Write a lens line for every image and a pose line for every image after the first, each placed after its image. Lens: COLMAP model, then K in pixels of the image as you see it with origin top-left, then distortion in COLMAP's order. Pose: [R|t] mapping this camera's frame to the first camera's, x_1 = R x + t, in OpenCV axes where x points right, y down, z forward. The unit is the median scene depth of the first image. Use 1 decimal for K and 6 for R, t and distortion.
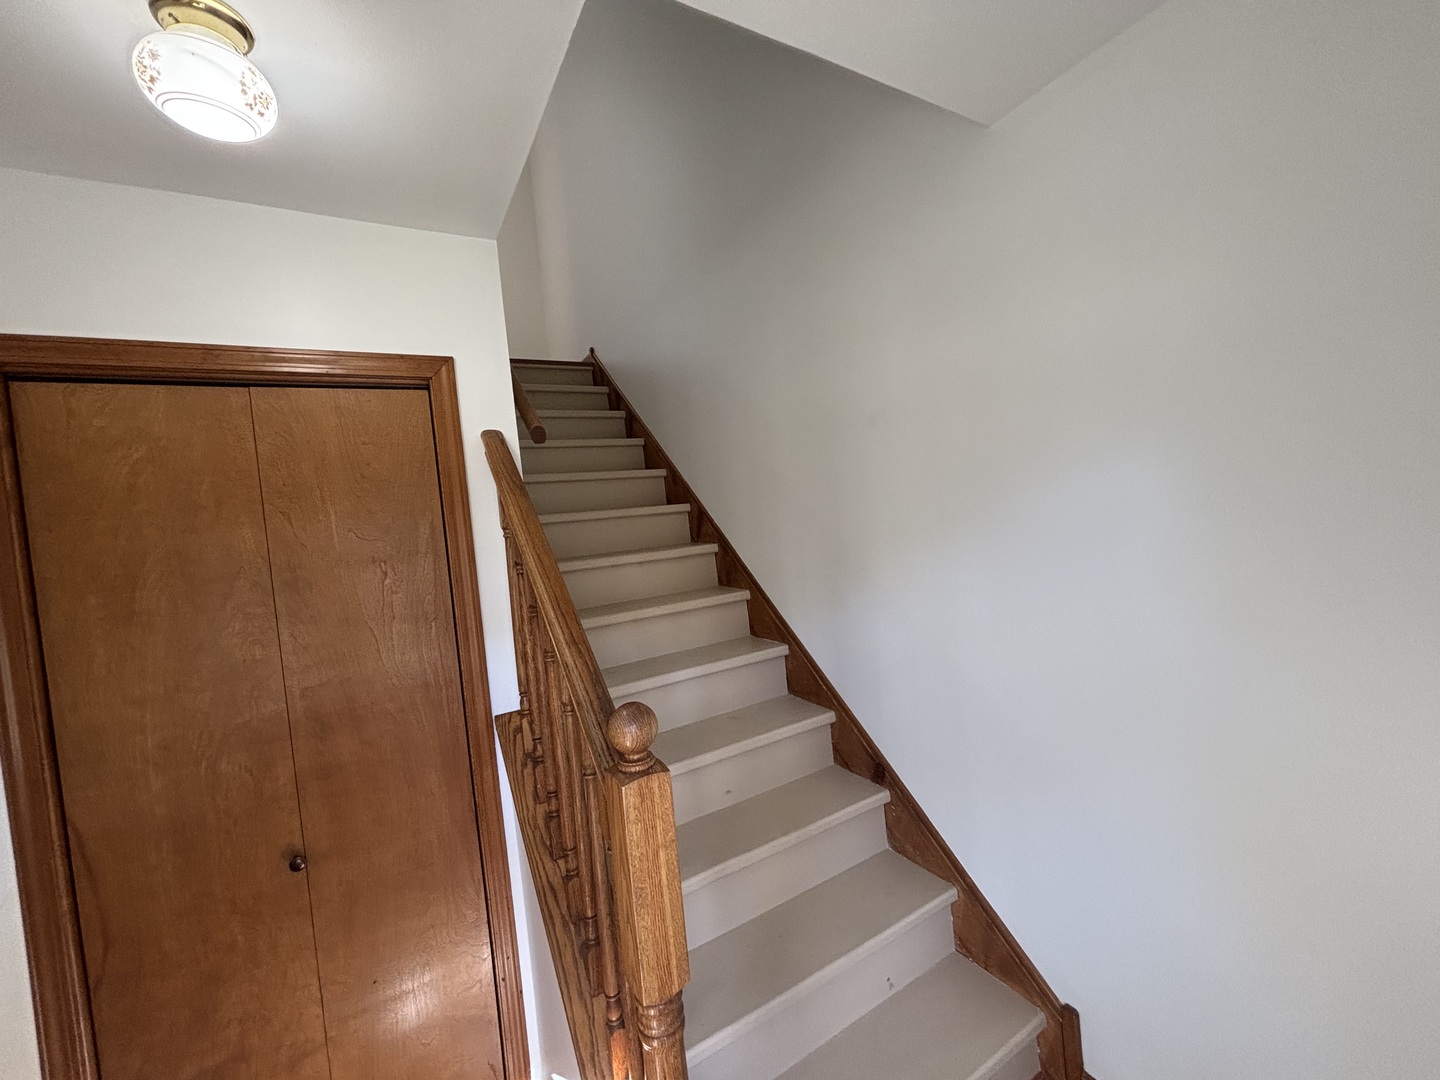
lens RADIAL K [[577.2, 0, 713.5], [0, 577.2, 533.5], [0, 0, 1]] dist [-0.015475, 0.000706]
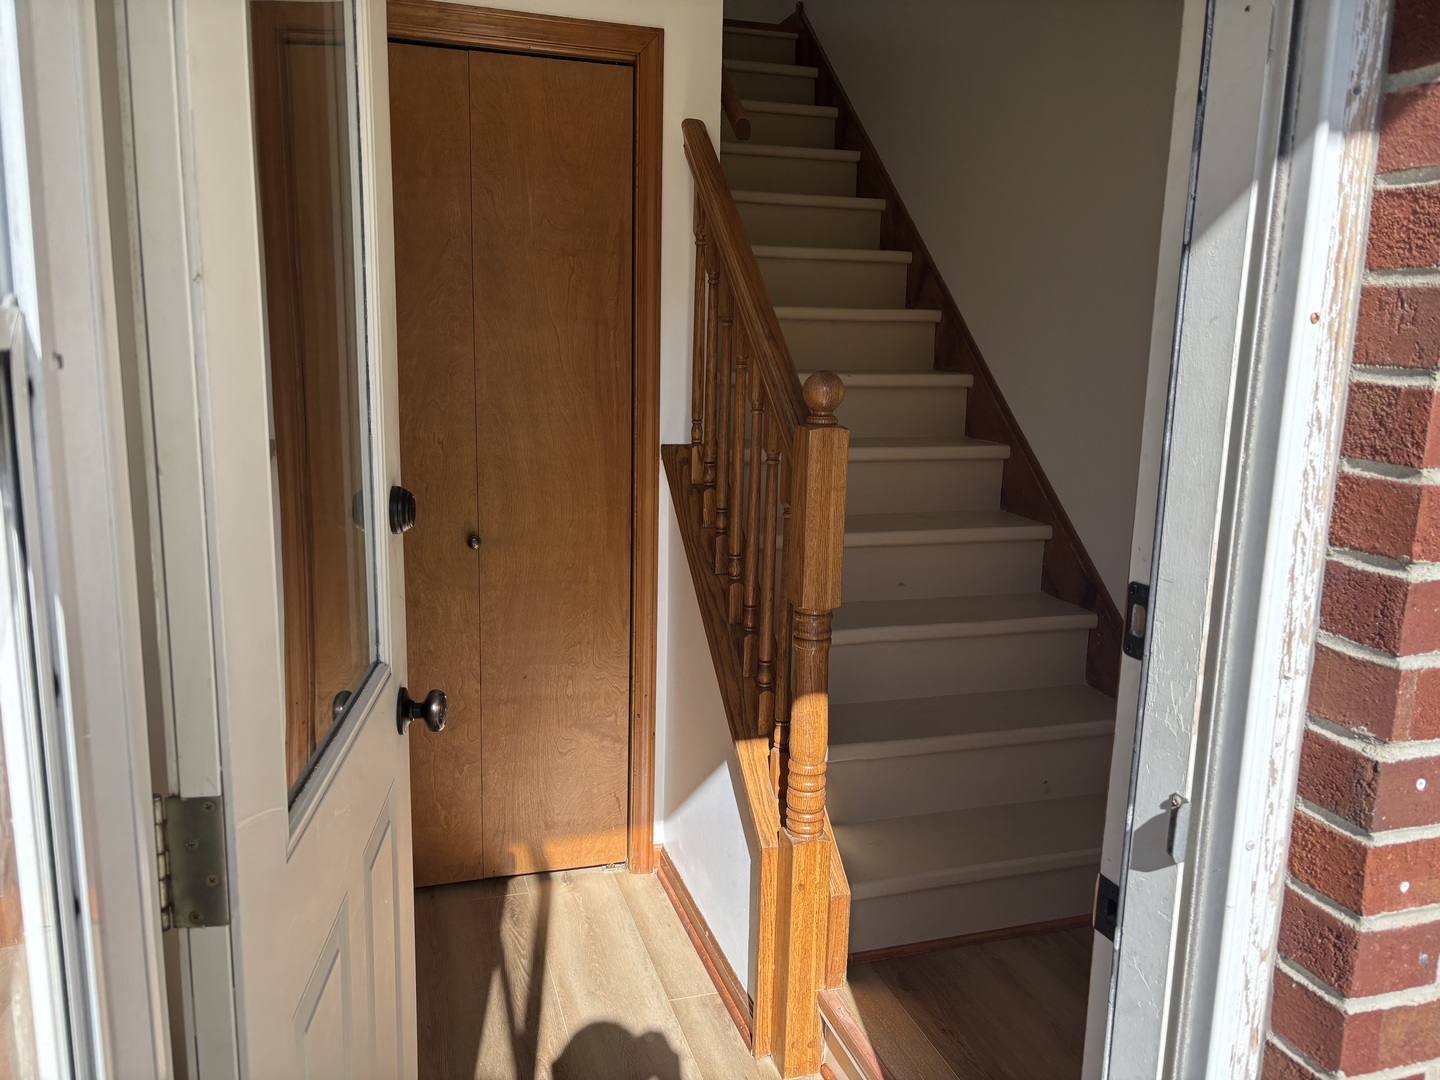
lens RADIAL K [[1092.8, 0, 730.5], [0, 1092.8, 541.3], [0, 0, 1]] dist [0.053414, -0.060926]
pose [[0.971124, 0.152858, -0.183172, 0.079562], [-0.120806, 0.977138, 0.174948, 0.156760], [0.205727, -0.147768, 0.967389, -0.746917]]
